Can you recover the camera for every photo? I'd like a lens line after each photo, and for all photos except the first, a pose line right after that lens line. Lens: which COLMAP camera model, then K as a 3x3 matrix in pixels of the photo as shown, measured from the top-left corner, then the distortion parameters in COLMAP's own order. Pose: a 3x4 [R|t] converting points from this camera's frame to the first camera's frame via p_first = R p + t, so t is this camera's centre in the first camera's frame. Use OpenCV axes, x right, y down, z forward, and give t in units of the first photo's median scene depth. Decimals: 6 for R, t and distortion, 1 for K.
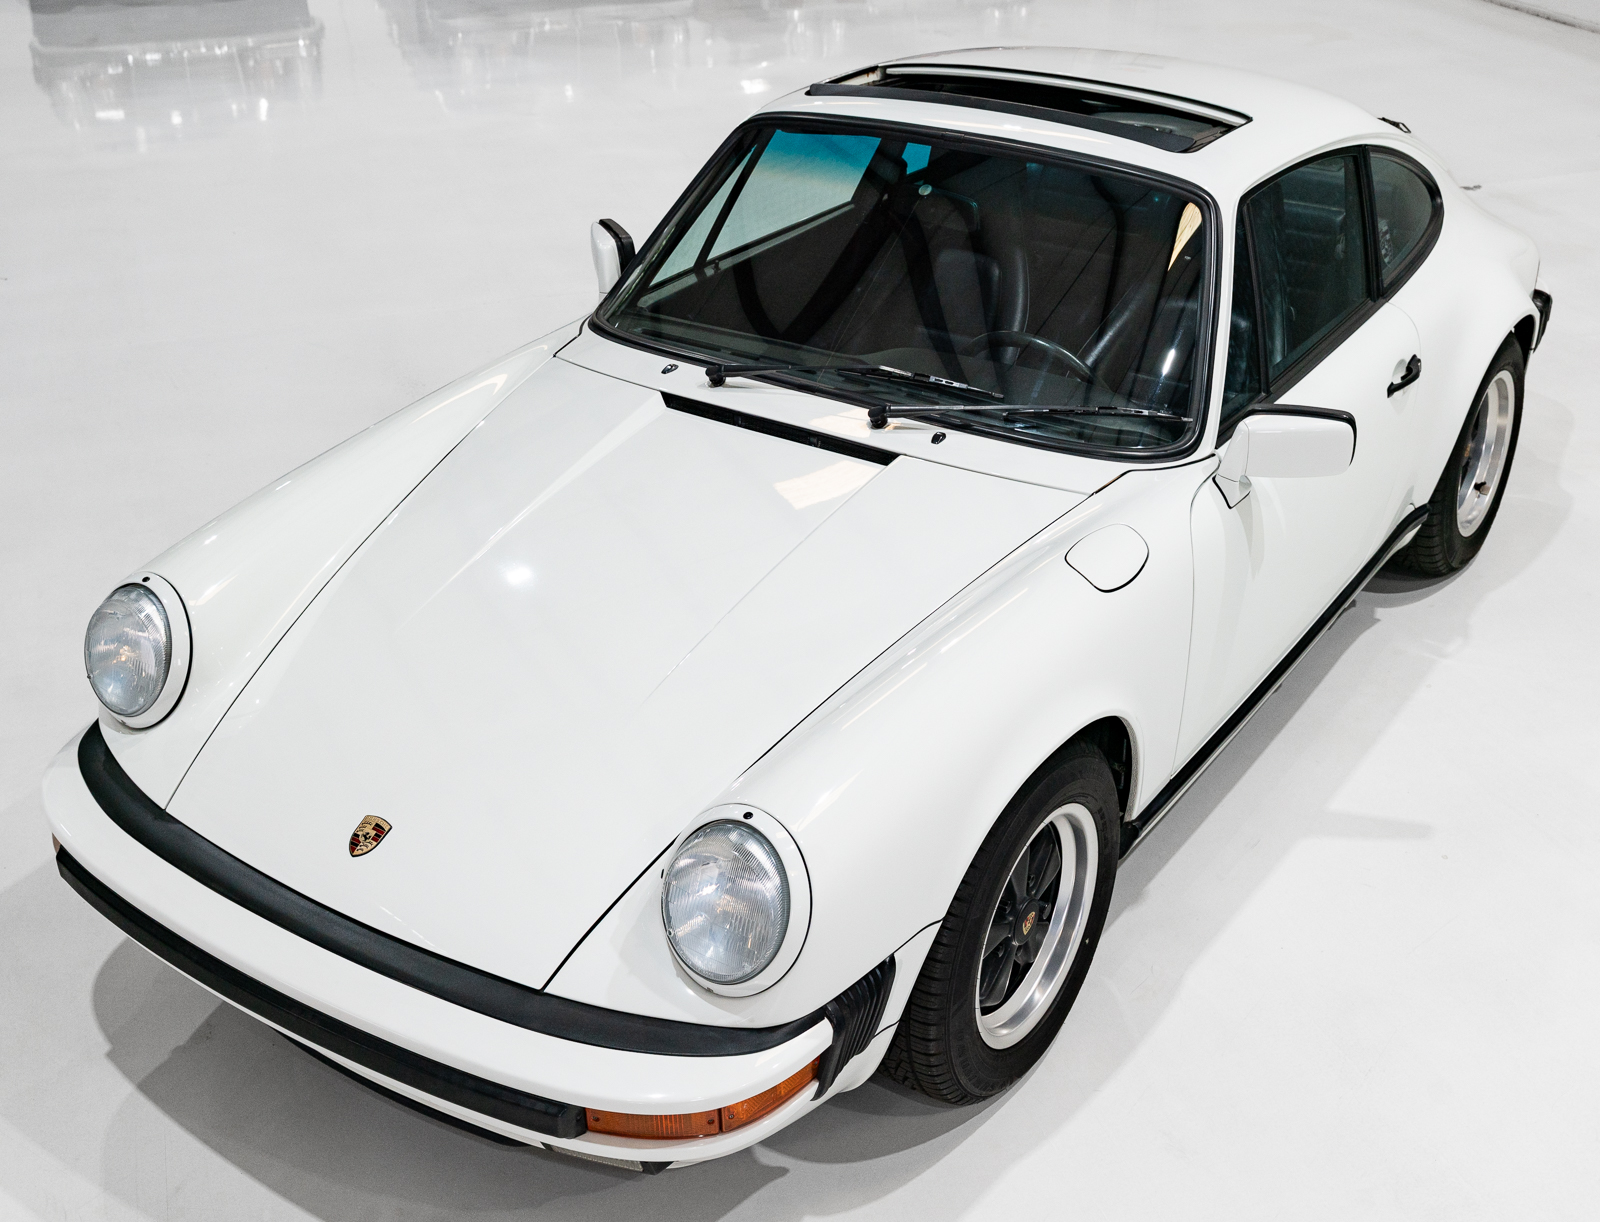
lens RADIAL K [[1881.3, 0, 800.0], [0, 1881.3, 611.0], [0, 0, 1]] dist [0.005219, -0.035463]
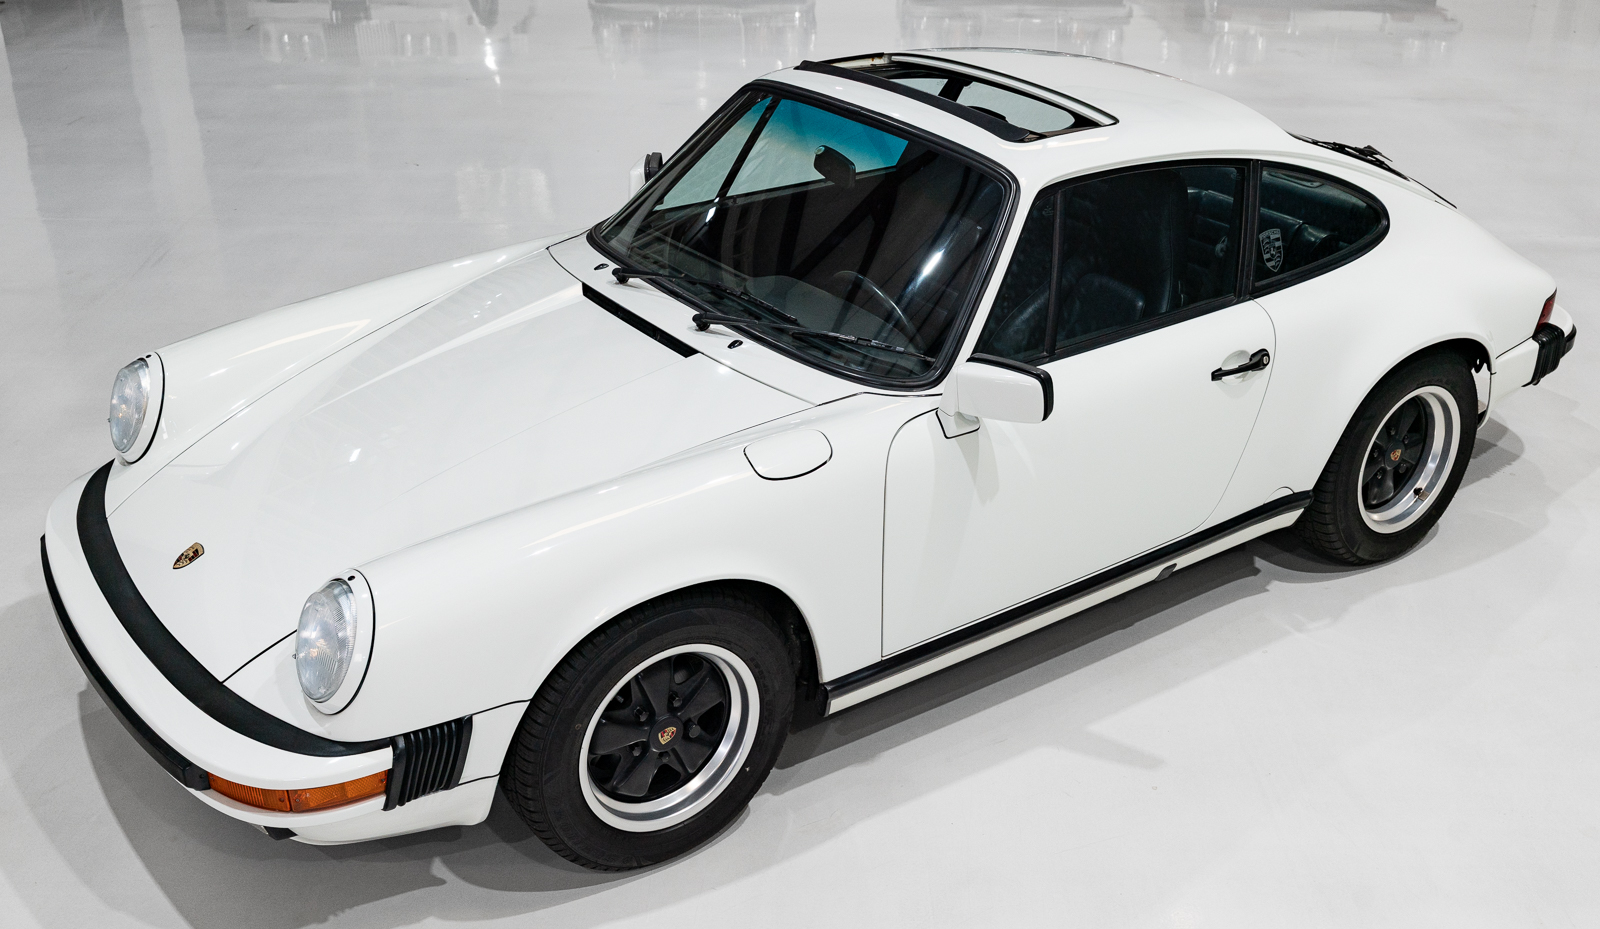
lens RADIAL K [[1660.1, 0, 800.0], [0, 1660.1, 464.5], [0, 0, 1]] dist [-0.005799, 0.201772]
pose [[0.934559, 0.167004, -0.314181, 0.470189], [-0.179849, 0.983619, -0.012129, -0.009294], [0.307009, 0.067841, 0.949285, -0.011701]]
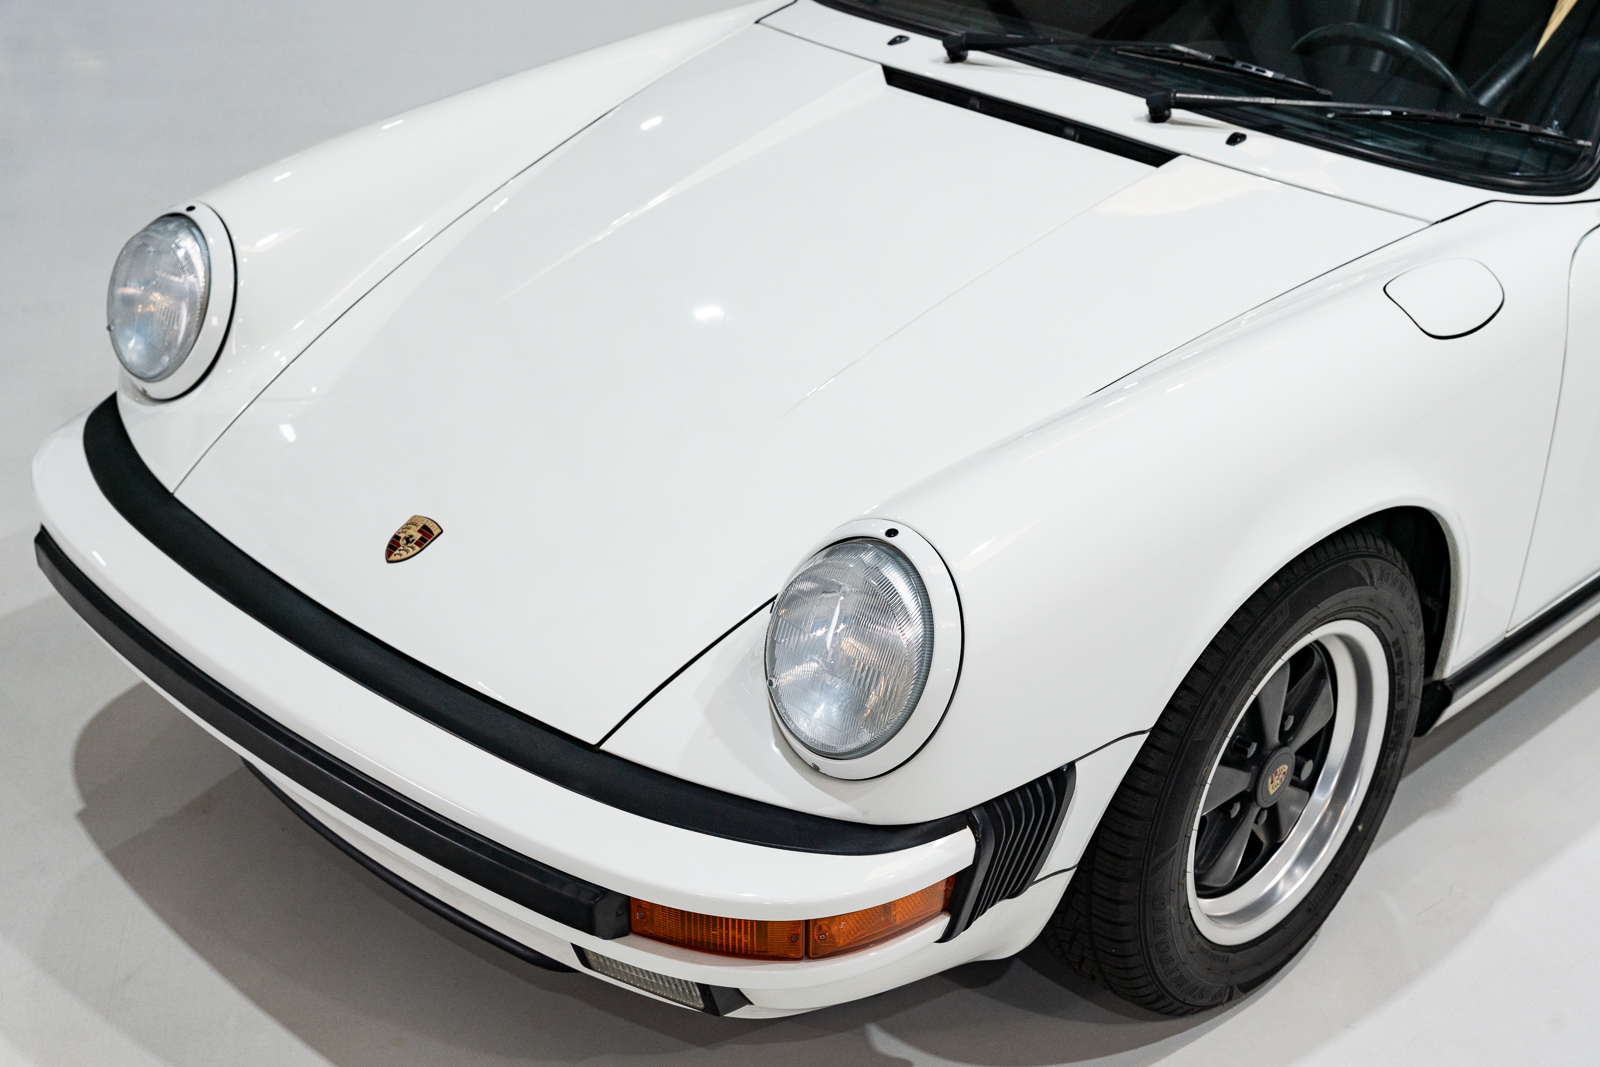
lens RADIAL K [[2304.0, 0, 822.4], [0, 2304.0, 545.2], [0, 0, 1]] dist [0.012481, 0.067032]
pose [[0.985697, 0.111978, -0.125949, 0.045410], [-0.113750, 0.993485, -0.006944, 0.093221], [0.124351, 0.021171, 0.992012, 0.078115]]
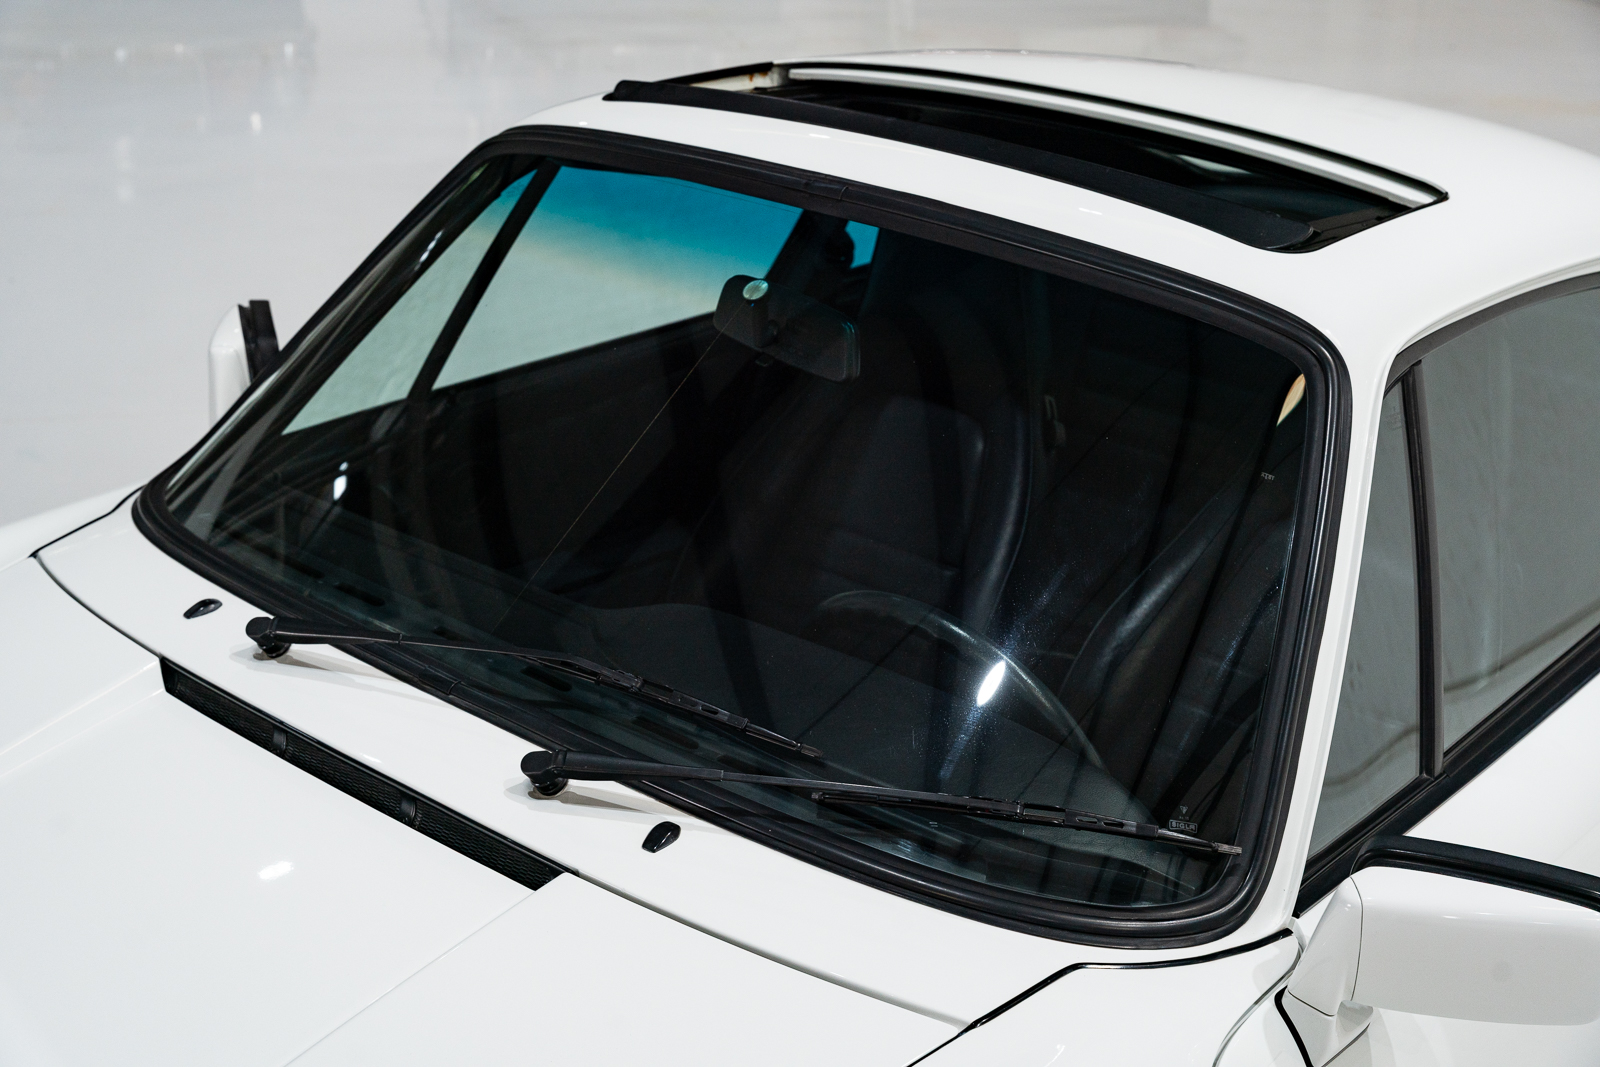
lens RADIAL K [[2191.2, 0, 798.8], [0, 2191.2, 559.2], [0, 0, 1]] dist [0.018867, 0.033357]
pose [[0.993207, 0.083375, -0.081169, 0.143293], [-0.090479, 0.991986, -0.088192, -0.115185], [0.073165, 0.094937, 0.992791, 0.484396]]
